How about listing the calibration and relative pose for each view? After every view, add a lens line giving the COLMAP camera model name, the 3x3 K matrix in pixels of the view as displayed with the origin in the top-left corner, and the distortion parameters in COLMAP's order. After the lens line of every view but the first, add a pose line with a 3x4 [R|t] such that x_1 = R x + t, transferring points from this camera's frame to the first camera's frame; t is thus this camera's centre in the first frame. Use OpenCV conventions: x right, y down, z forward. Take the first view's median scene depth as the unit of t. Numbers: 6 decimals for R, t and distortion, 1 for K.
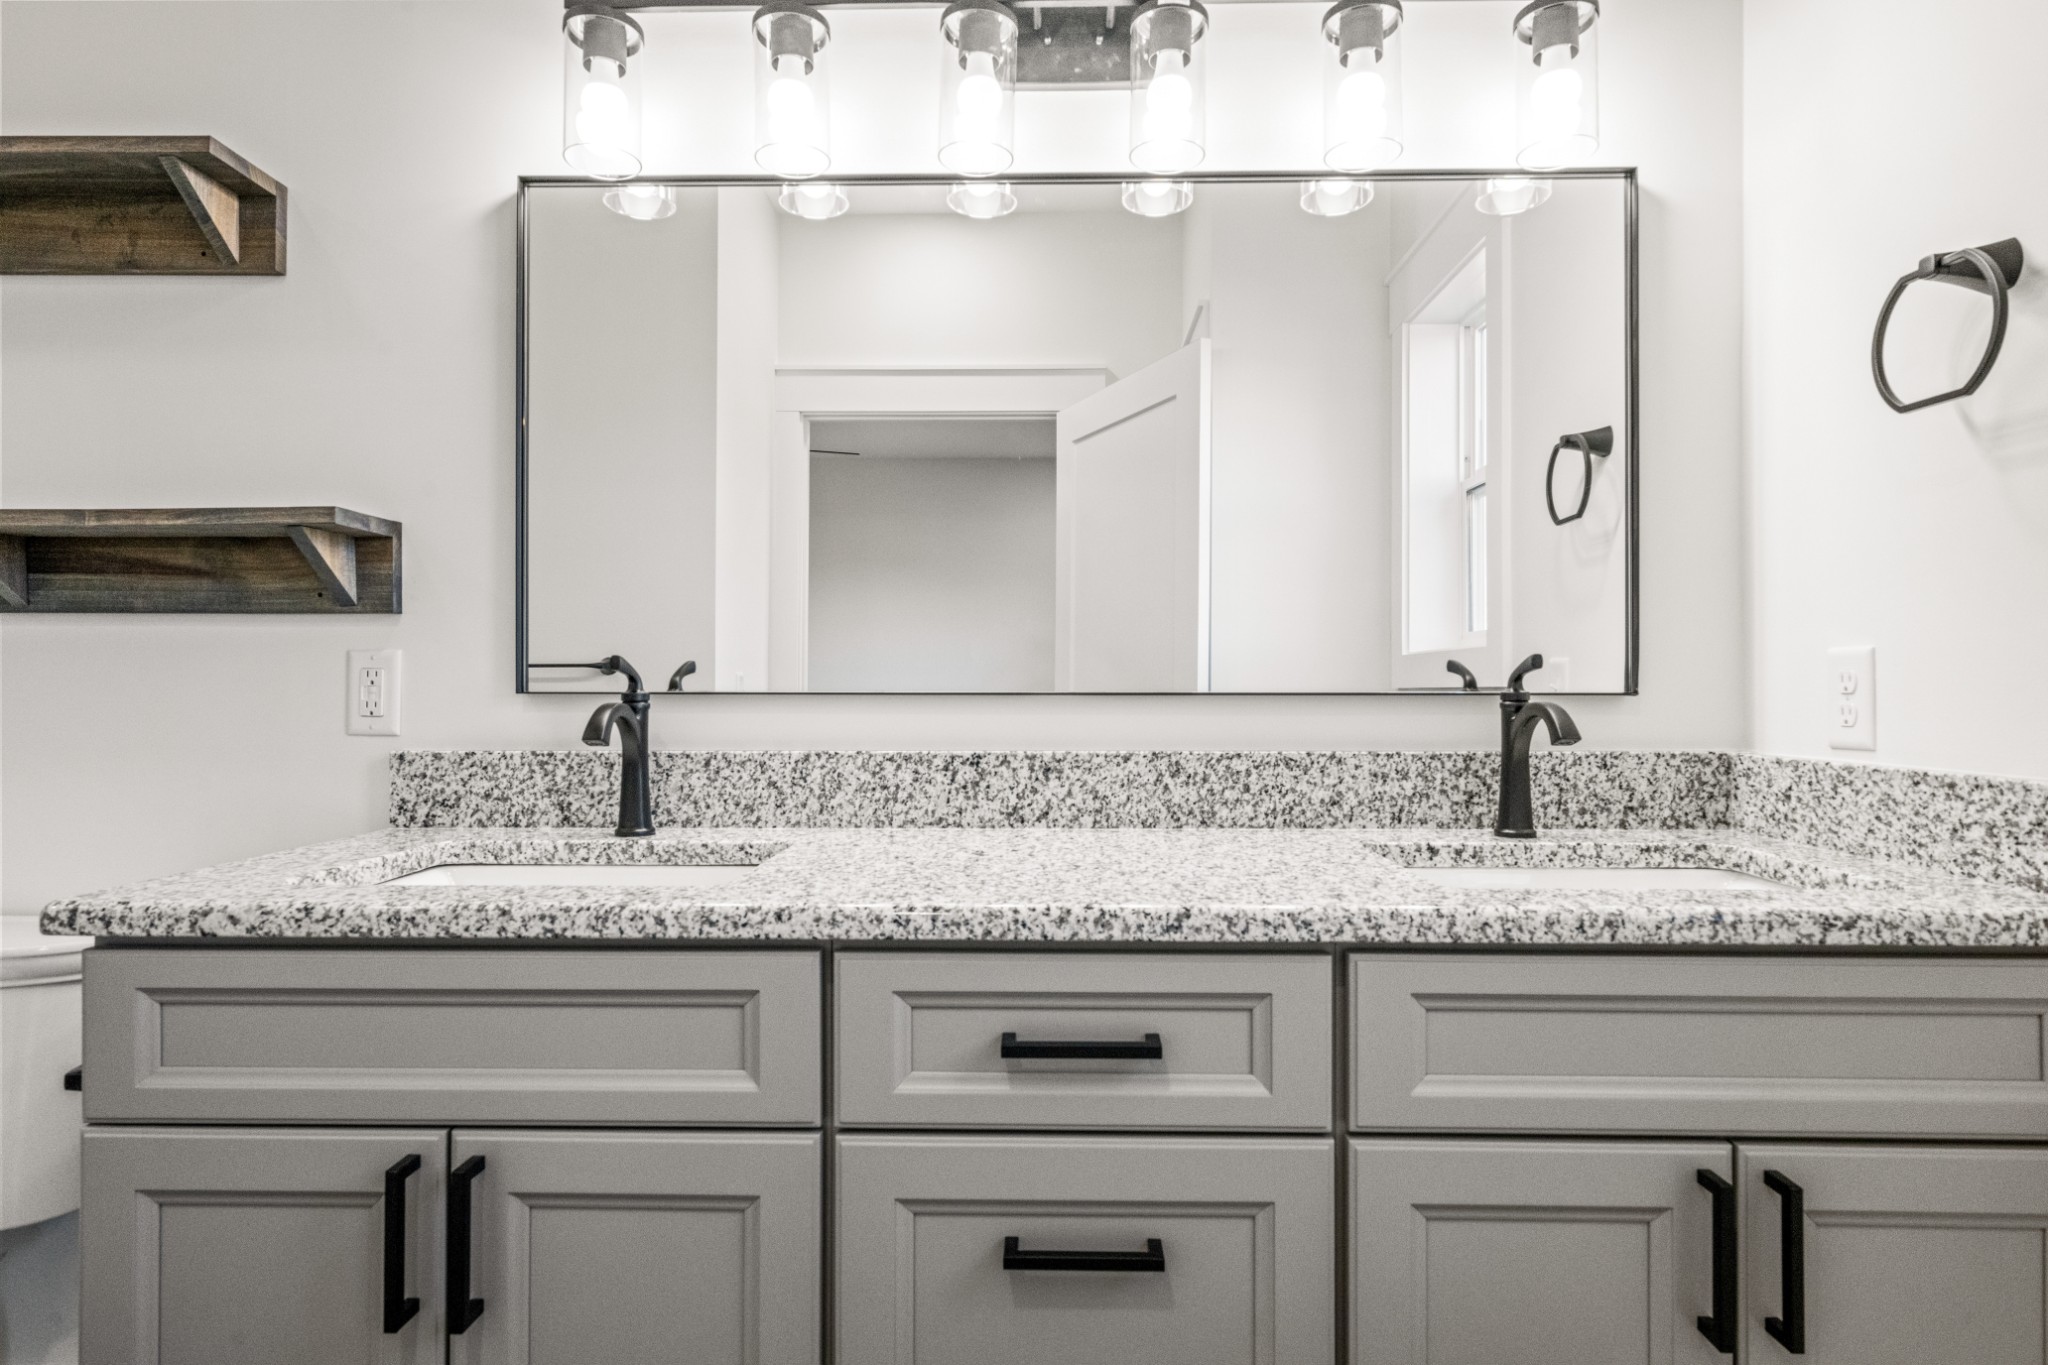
lens RADIAL K [[1131.5, 0, 1018.6], [0, 1131.5, 677.4], [0, 0, 1]] dist [0.002125, -0.000578]
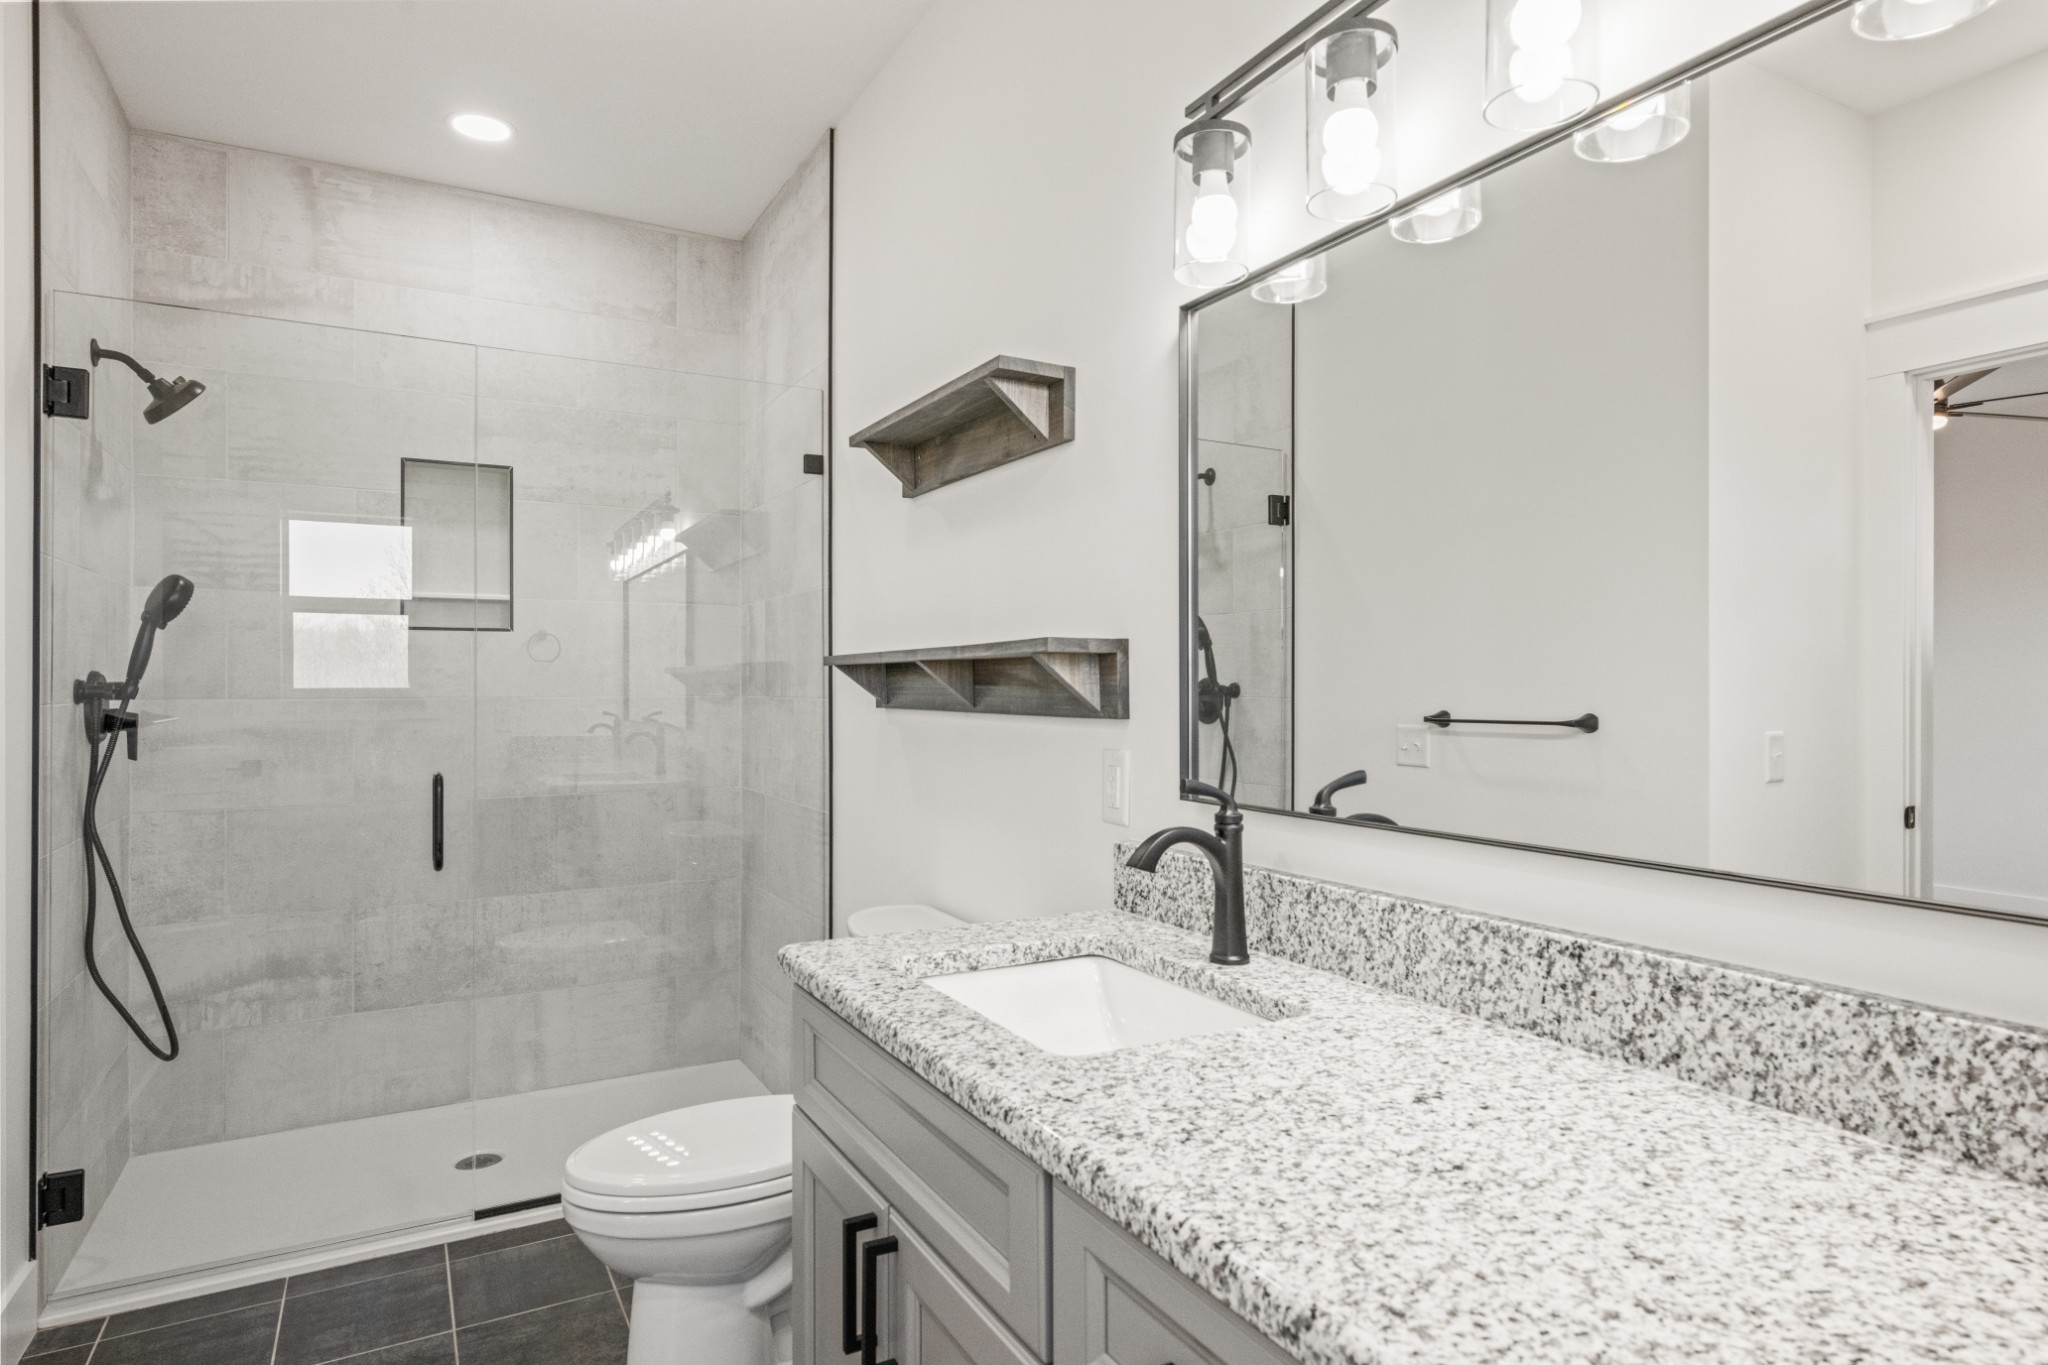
lens RADIAL K [[1131.5, 0, 1025.9], [0, 1131.5, 682.5], [0, 0, 1]] dist [0.002125, -0.000578]
pose [[0.504178, -0.006395, -0.863576, 0.397259], [0.008993, 0.999957, -0.002154, -0.095345], [0.863553, -0.006680, 0.504214, 0.352324]]
